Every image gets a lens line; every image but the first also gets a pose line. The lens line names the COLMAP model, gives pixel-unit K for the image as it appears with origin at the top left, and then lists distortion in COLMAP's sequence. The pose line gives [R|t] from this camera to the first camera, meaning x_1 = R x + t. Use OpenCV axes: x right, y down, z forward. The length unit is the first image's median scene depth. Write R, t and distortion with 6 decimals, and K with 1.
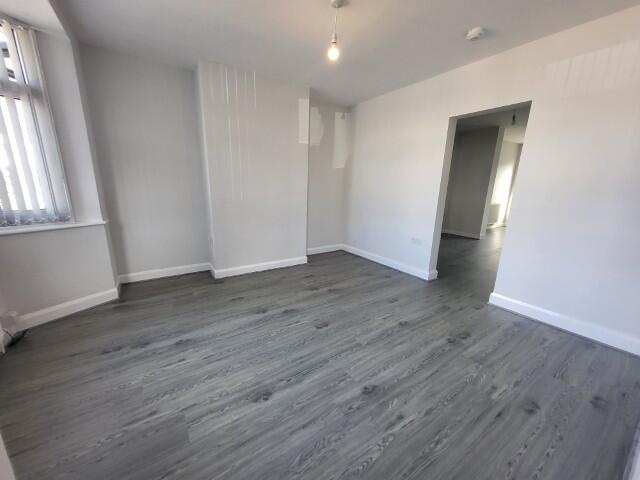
lens RADIAL K [[250.9, 0, 317.6], [0, 250.9, 242.0], [0, 0, 1]] dist [-0.000983, -0.000168]
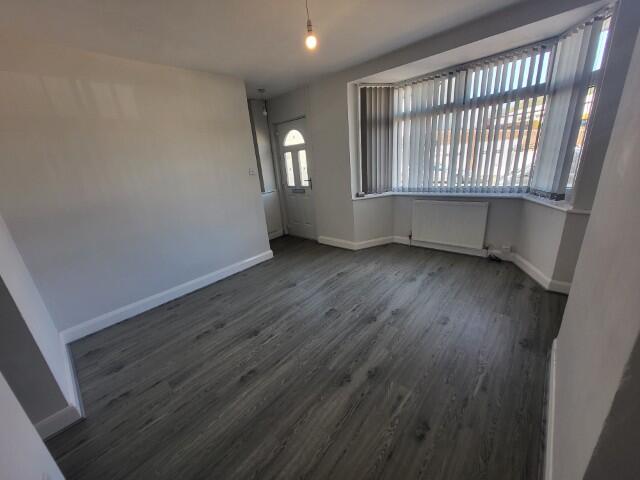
lens RADIAL K [[250.9, 0, 319.7], [0, 250.9, 242.4], [0, 0, 1]] dist [-0.000983, -0.000168]
pose [[-0.967845, 0.136838, -0.211073, 0.271920], [0.010089, 0.859535, 0.510977, -0.532043], [0.251345, 0.492417, -0.833277, 1.861044]]
